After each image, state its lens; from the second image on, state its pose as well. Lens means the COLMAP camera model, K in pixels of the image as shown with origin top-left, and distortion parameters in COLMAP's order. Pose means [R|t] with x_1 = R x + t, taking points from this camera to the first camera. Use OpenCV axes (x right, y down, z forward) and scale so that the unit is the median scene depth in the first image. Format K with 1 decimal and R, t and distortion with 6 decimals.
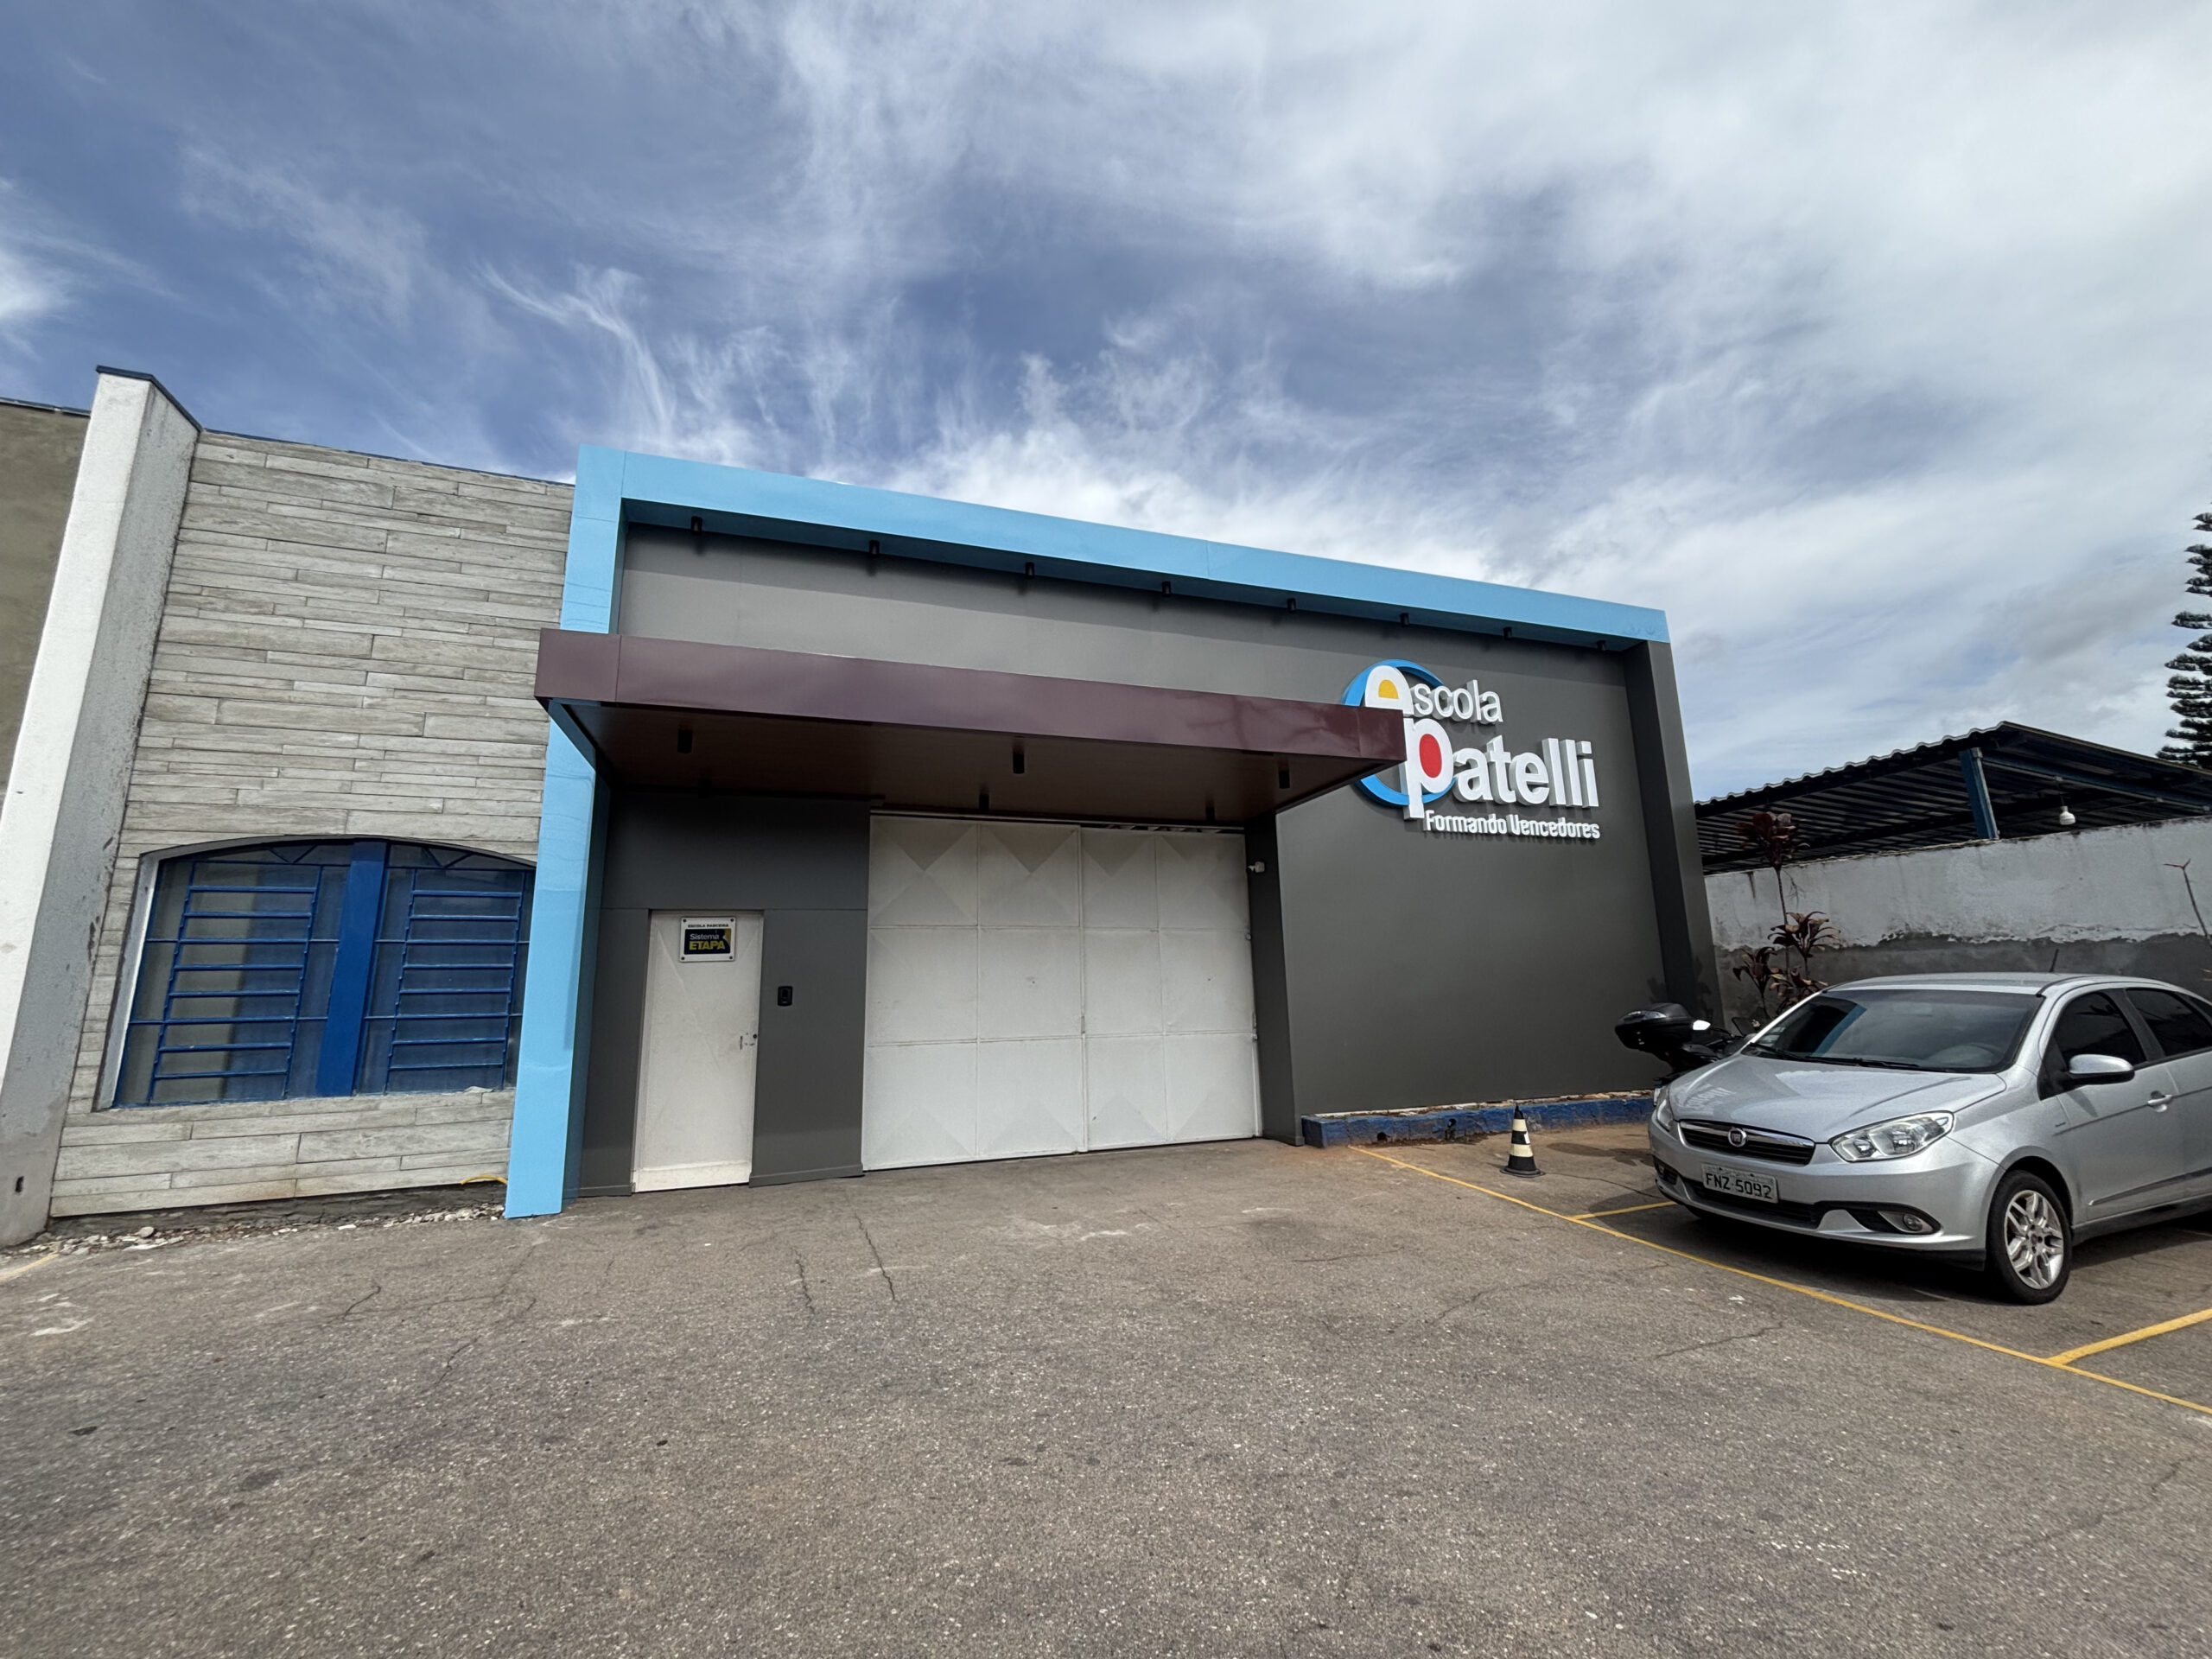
lens RADIAL K [[894.7, 0, 1090.9], [0, 894.7, 834.4], [0, 0, 1]] dist [0.002164, 0.000124]
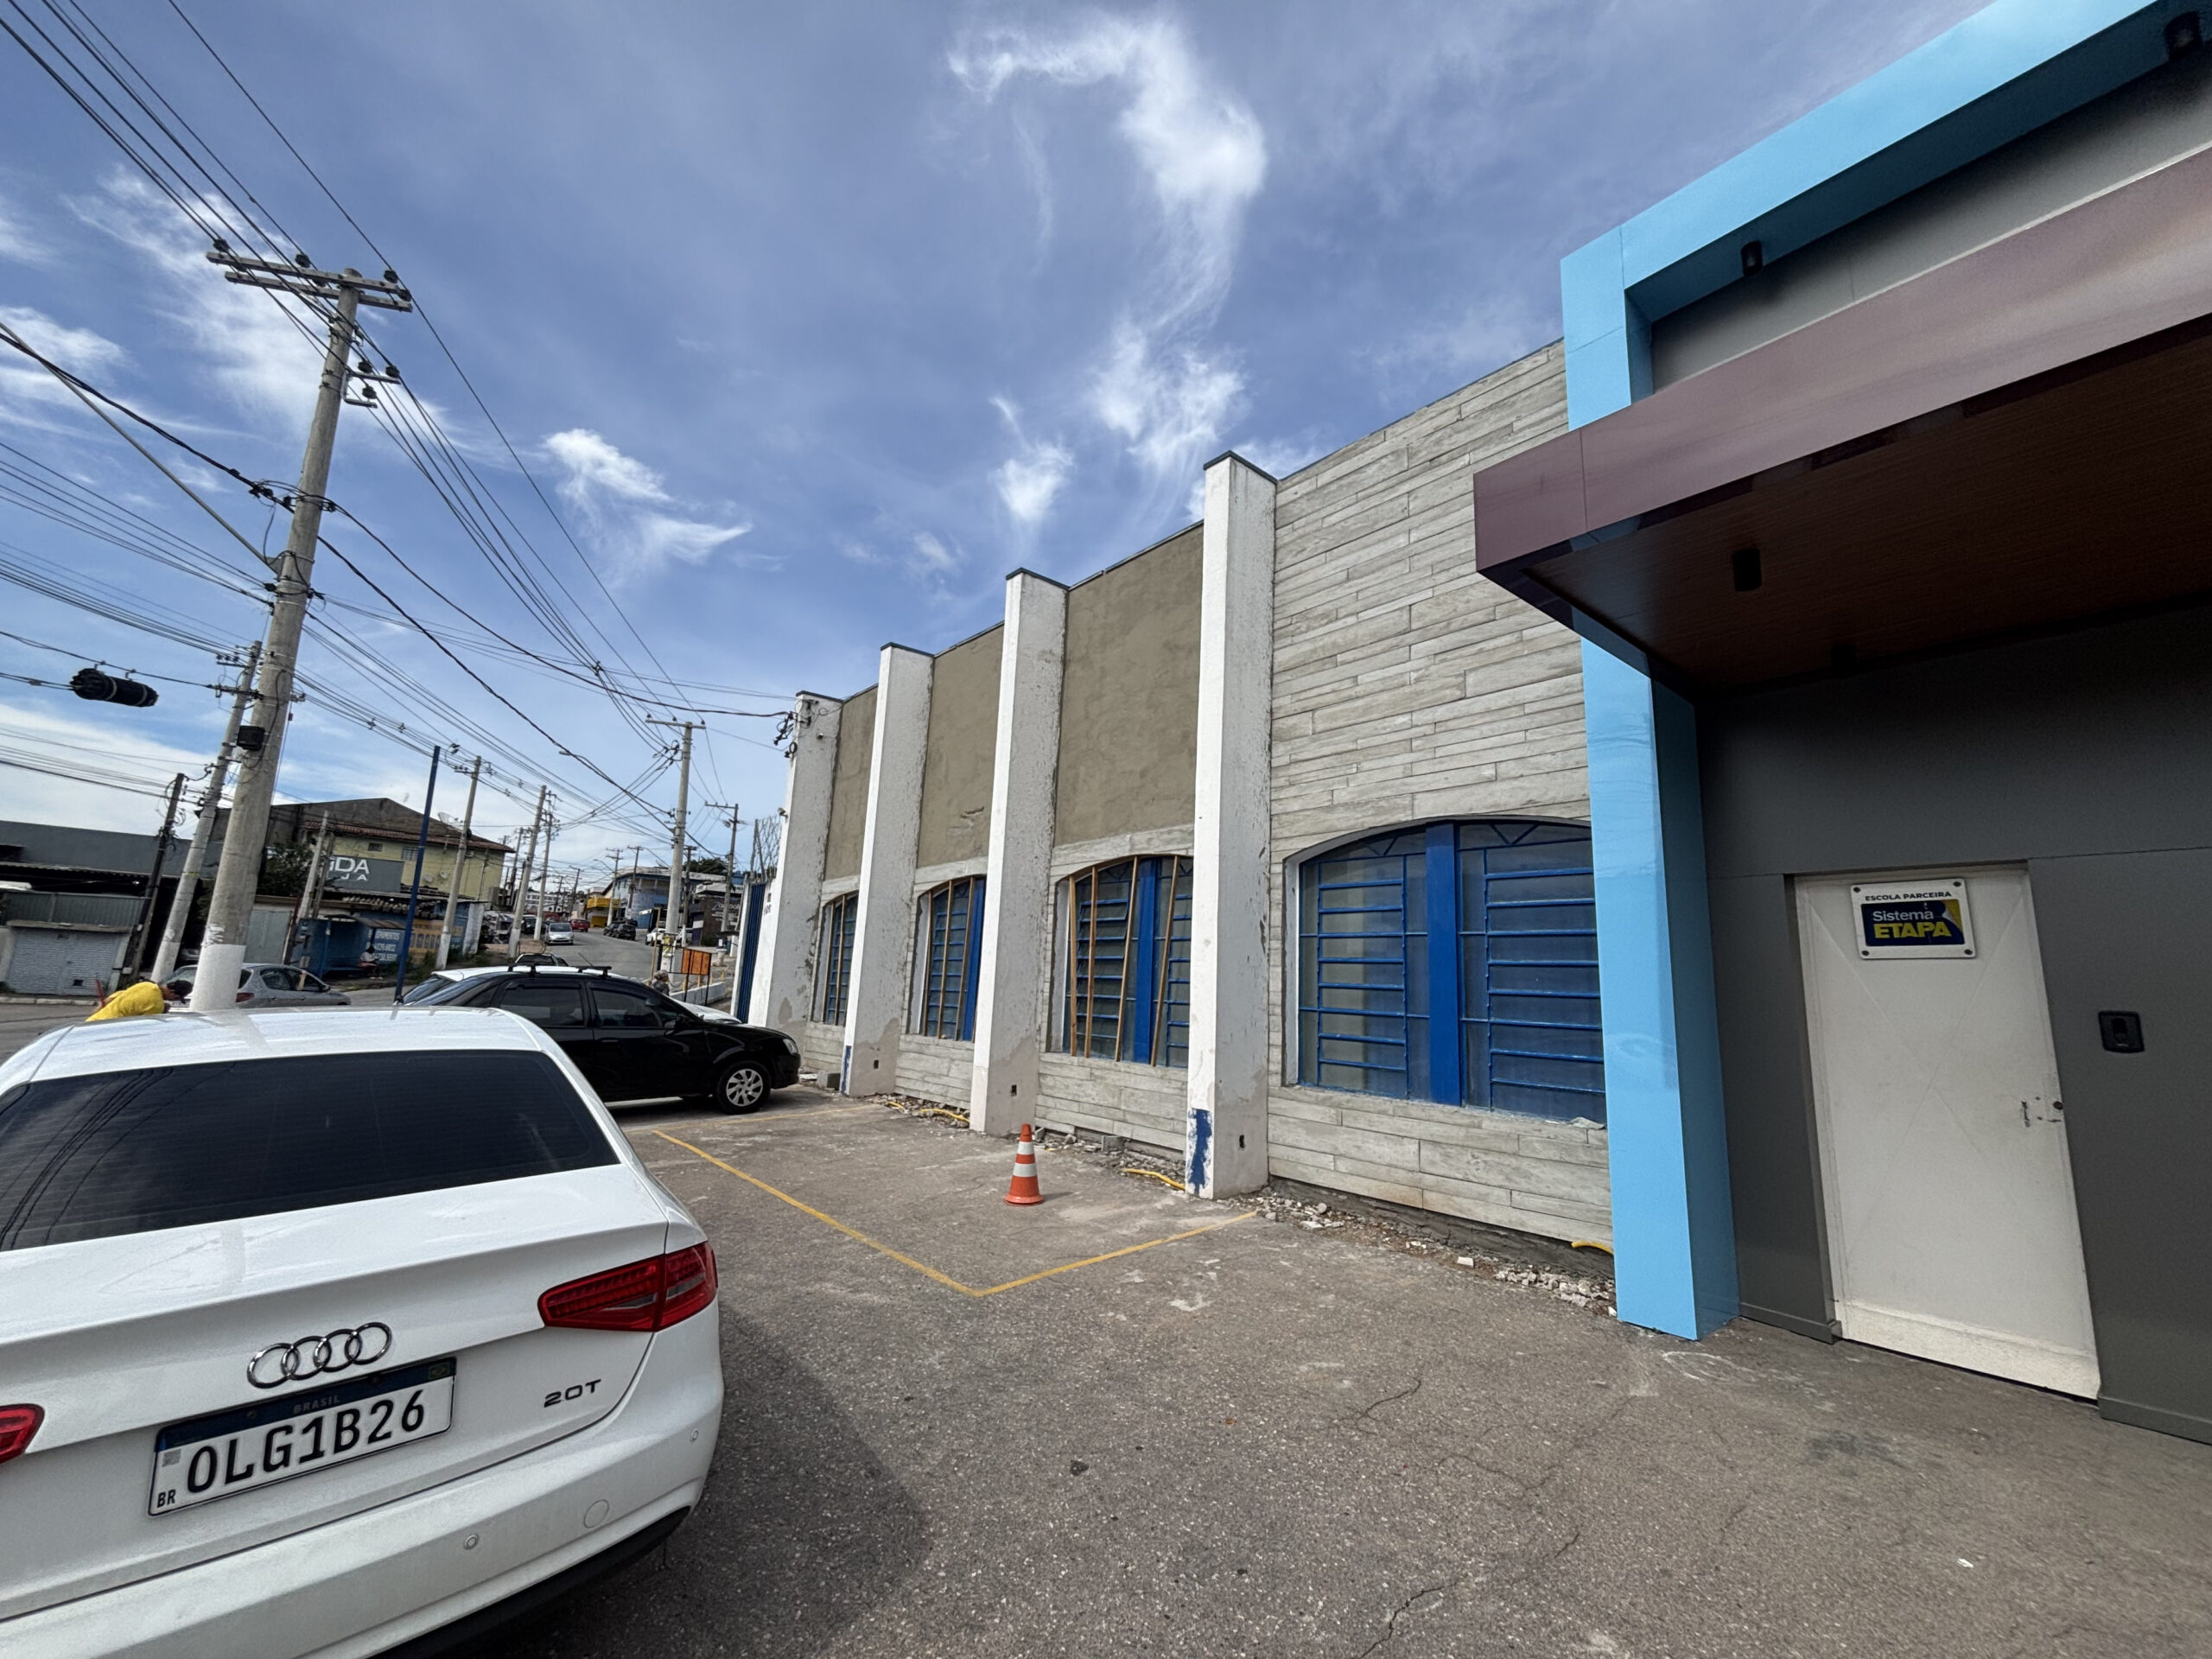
lens RADIAL K [[894.7, 0, 1115.2], [0, 894.7, 826.7], [0, 0, 1]] dist [0.002164, 0.000124]
pose [[0.363638, -0.128560, -0.922626, -0.090435], [0.126250, 0.988094, -0.087923, 0.052035], [0.922945, -0.084509, 0.375540, 0.377661]]
